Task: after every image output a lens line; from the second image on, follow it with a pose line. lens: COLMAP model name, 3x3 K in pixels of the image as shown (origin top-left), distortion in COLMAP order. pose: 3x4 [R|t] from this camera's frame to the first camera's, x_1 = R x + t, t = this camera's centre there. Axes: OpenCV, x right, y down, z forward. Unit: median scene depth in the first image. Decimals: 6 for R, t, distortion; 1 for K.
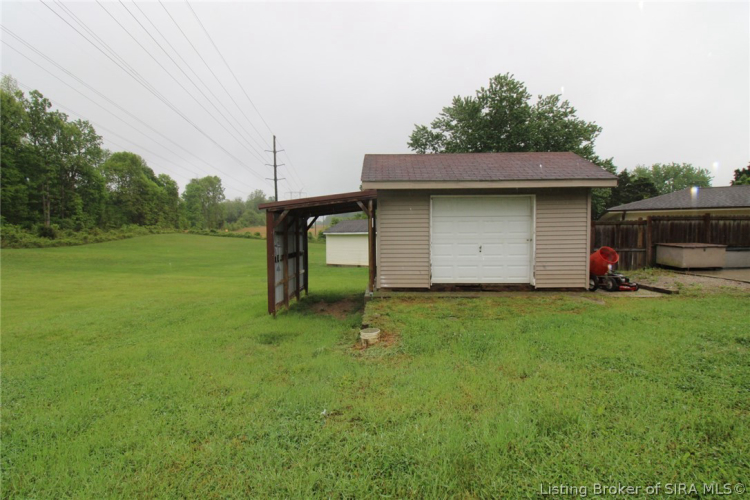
lens RADIAL K [[347.4, 0, 371.9], [0, 347.4, 249.3], [0, 0, 1]] dist [-0.000269, -0.013685]
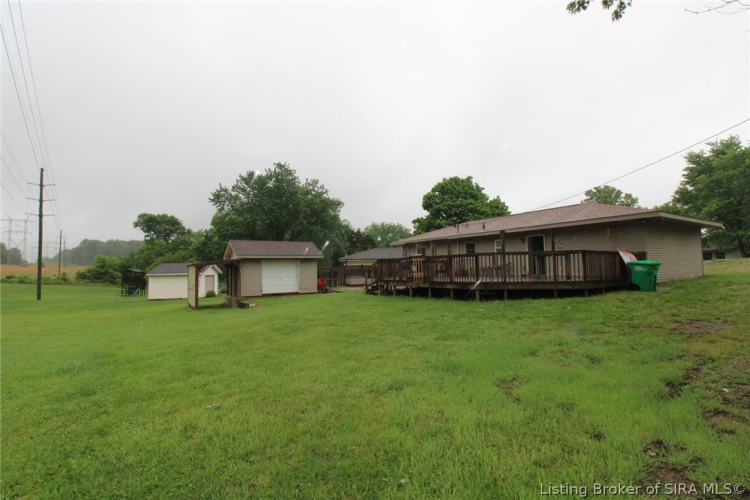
lens RADIAL K [[346.6, 0, 343.7], [0, 346.6, 251.1], [0, 0, 1]] dist [0.087538, 0.000060]
pose [[0.860423, 0.017416, 0.509282, -0.137911], [0.034098, 0.995208, -0.091642, 0.008921], [-0.508438, 0.096217, 0.855707, -0.337530]]
